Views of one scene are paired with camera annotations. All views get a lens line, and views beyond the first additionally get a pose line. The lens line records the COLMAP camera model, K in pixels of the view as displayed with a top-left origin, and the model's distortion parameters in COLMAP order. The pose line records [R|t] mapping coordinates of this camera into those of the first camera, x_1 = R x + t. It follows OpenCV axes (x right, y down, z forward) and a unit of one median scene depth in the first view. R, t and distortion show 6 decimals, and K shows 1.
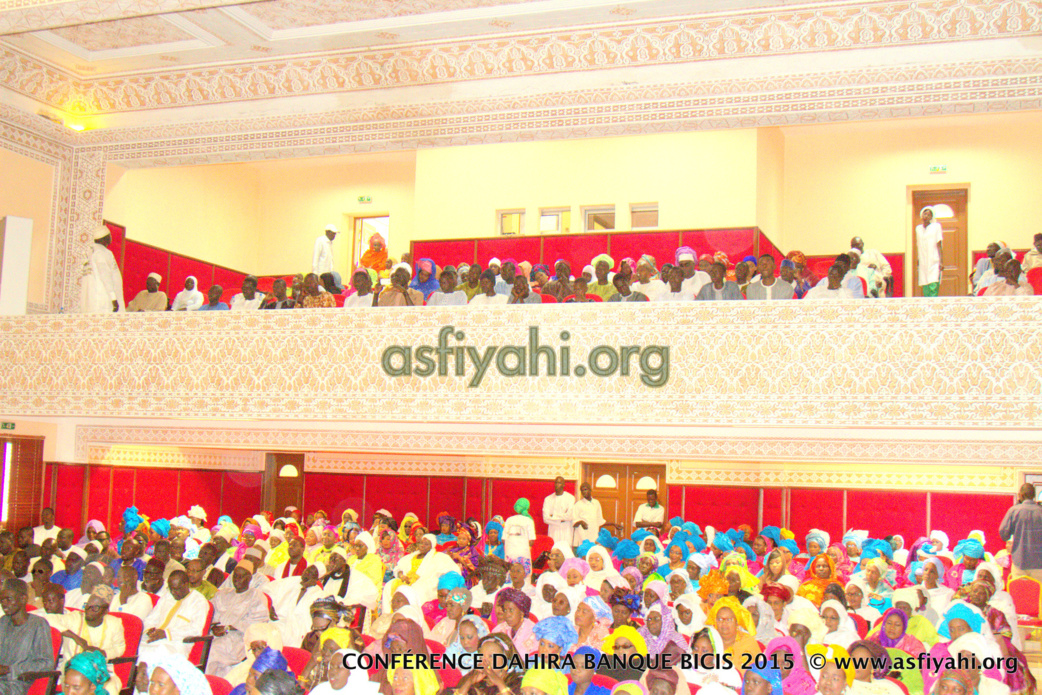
lens RADIAL K [[1318.8, 0, 521.0], [0, 1318.8, 347.5], [0, 0, 1]] dist [-0.091891, -0.001373]
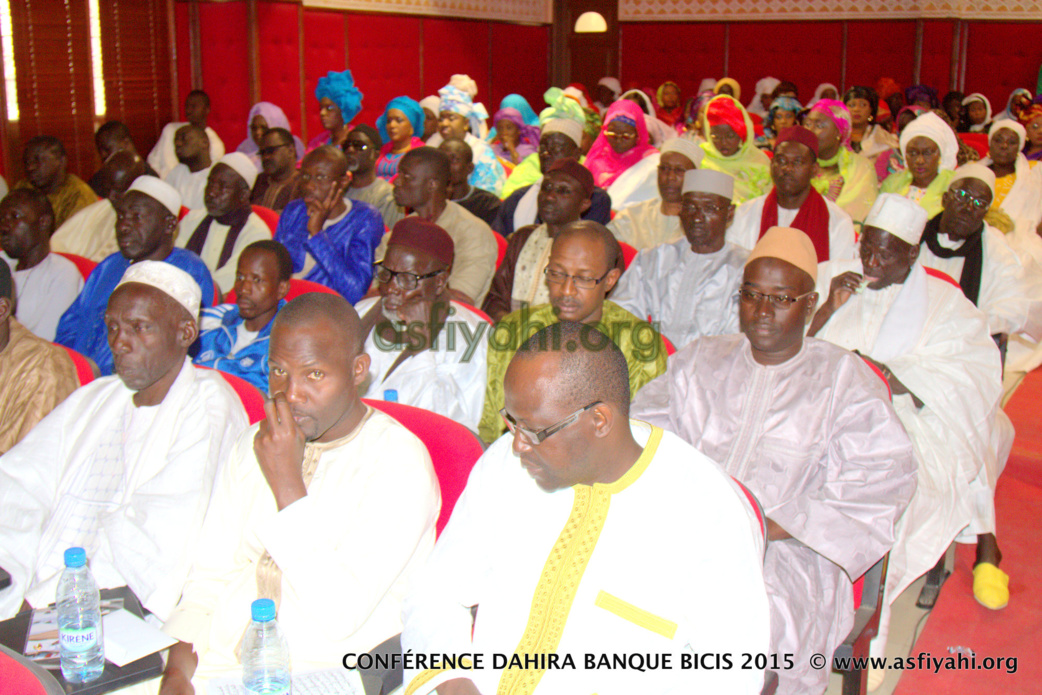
lens RADIAL K [[1318.8, 0, 521.0], [0, 1318.8, 347.5], [0, 0, 1]] dist [-0.091891, -0.001373]
pose [[0.986623, 0.010331, -0.162694, -0.189419], [0.039631, 0.952852, 0.300837, 0.093488], [0.158131, -0.303260, 0.939696, 0.655913]]
